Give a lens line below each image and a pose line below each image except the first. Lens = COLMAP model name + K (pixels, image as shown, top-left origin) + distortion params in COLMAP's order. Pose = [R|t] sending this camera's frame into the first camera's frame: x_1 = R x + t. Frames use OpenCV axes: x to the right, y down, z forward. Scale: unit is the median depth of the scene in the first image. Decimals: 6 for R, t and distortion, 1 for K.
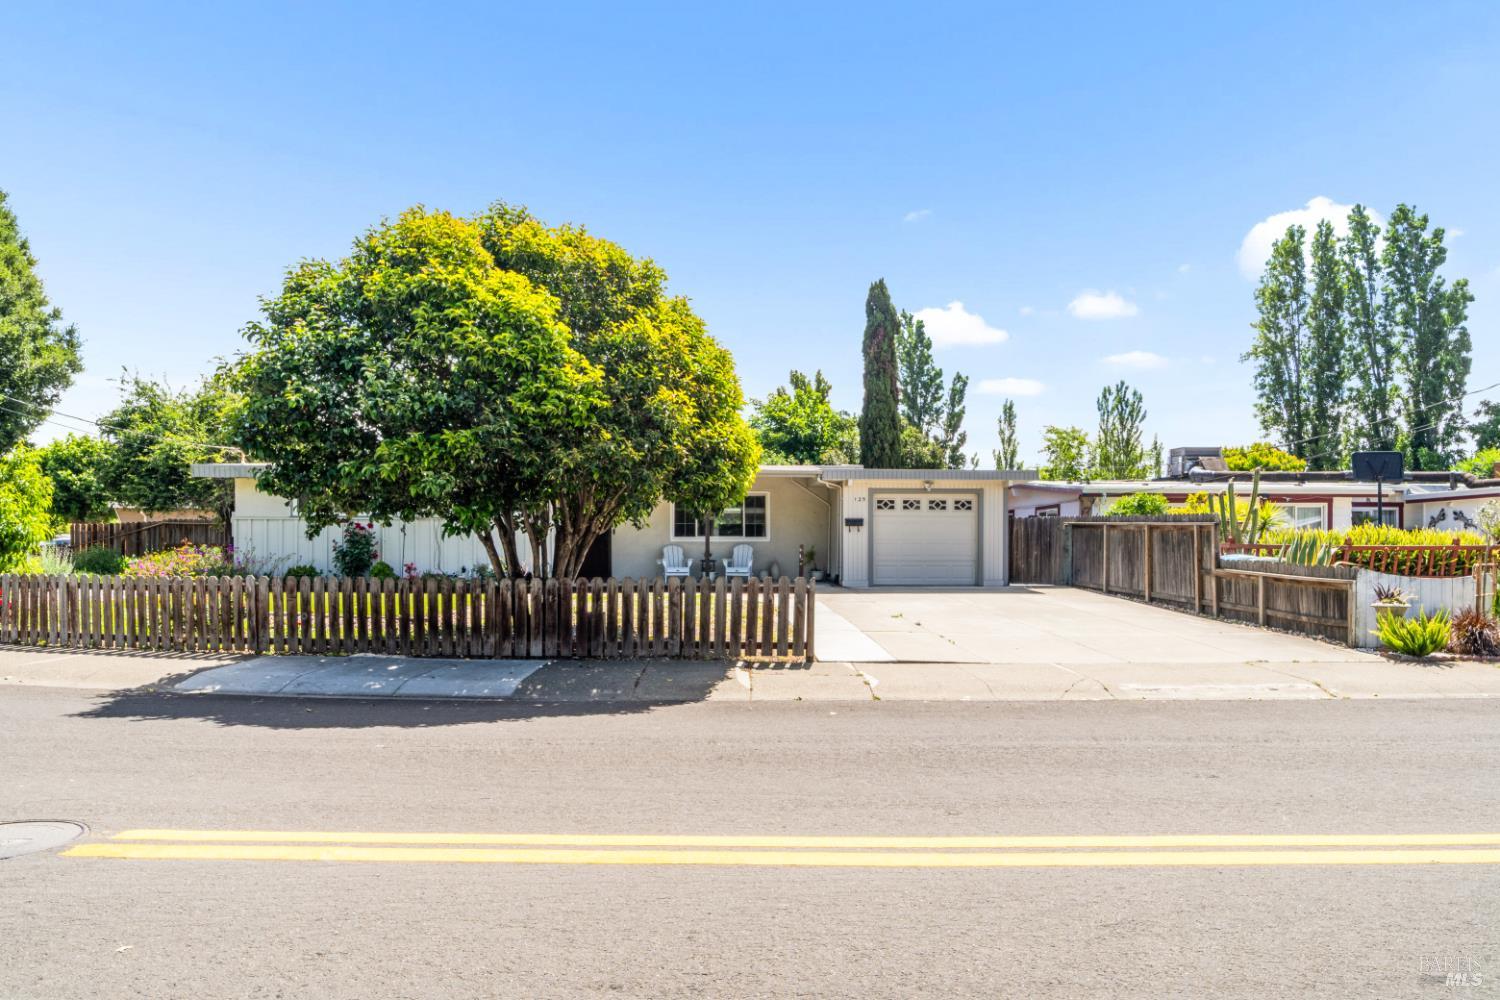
lens RADIAL K [[919.9, 0, 743.4], [0, 919.9, 560.9], [0, 0, 1]] dist [0.002279, 0.002440]
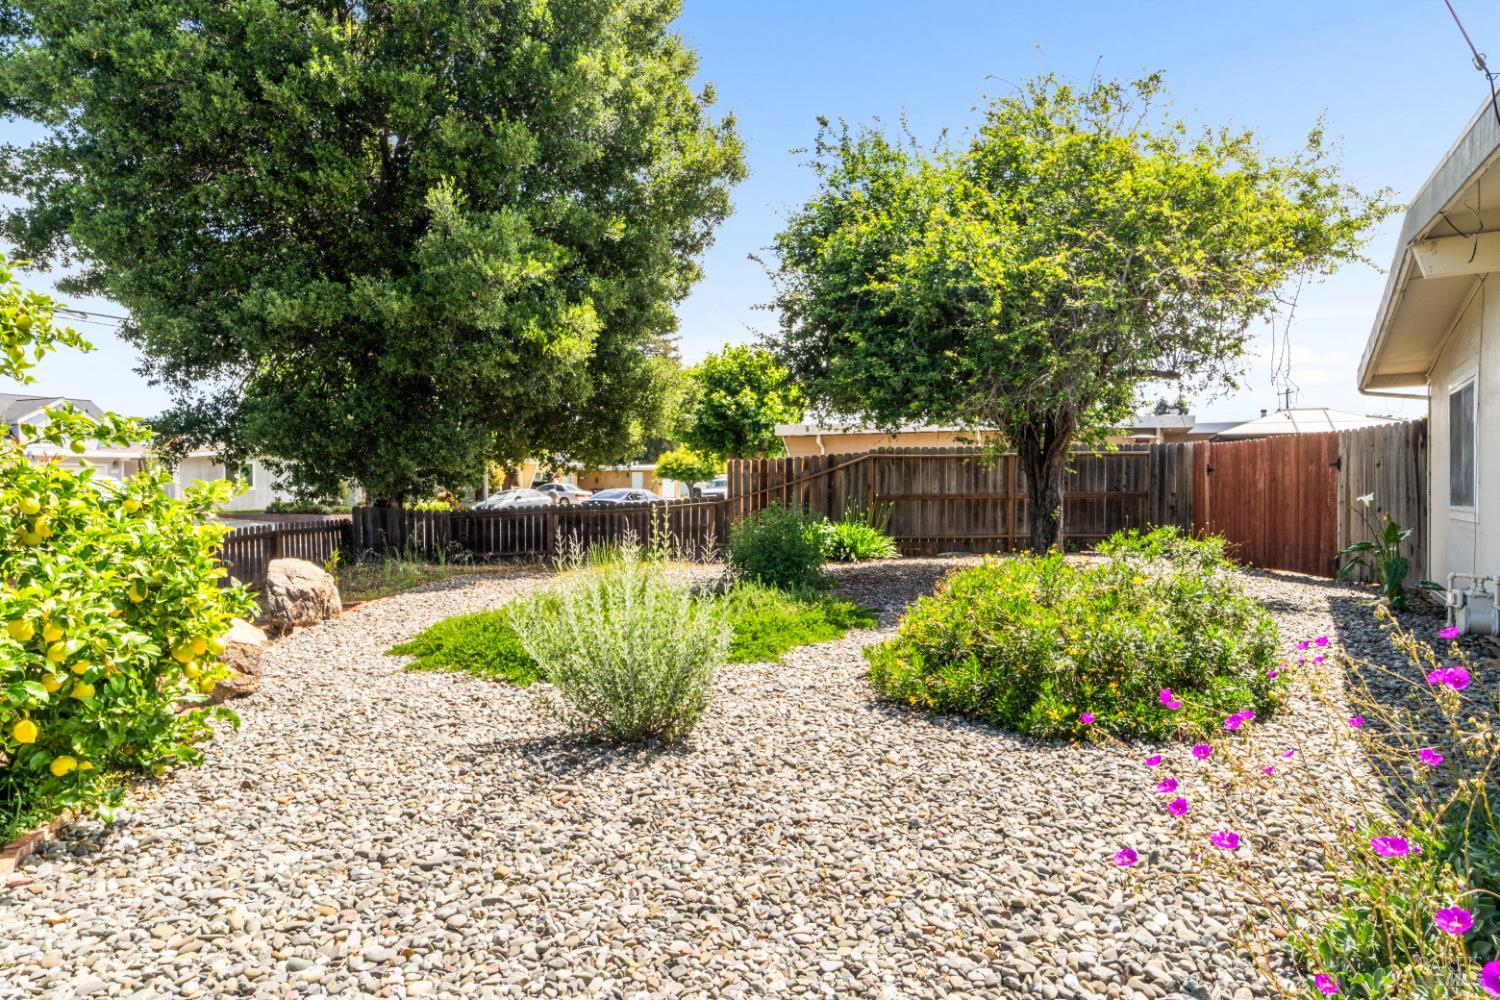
lens RADIAL K [[919.9, 0, 749.7], [0, 919.9, 496.5], [0, 0, 1]] dist [0.002279, 0.002440]
pose [[0.823282, 0.002924, -0.567624, -0.416812], [-0.002284, 0.999996, 0.001839, -0.019632], [0.567627, -0.000218, 0.823286, 0.568232]]
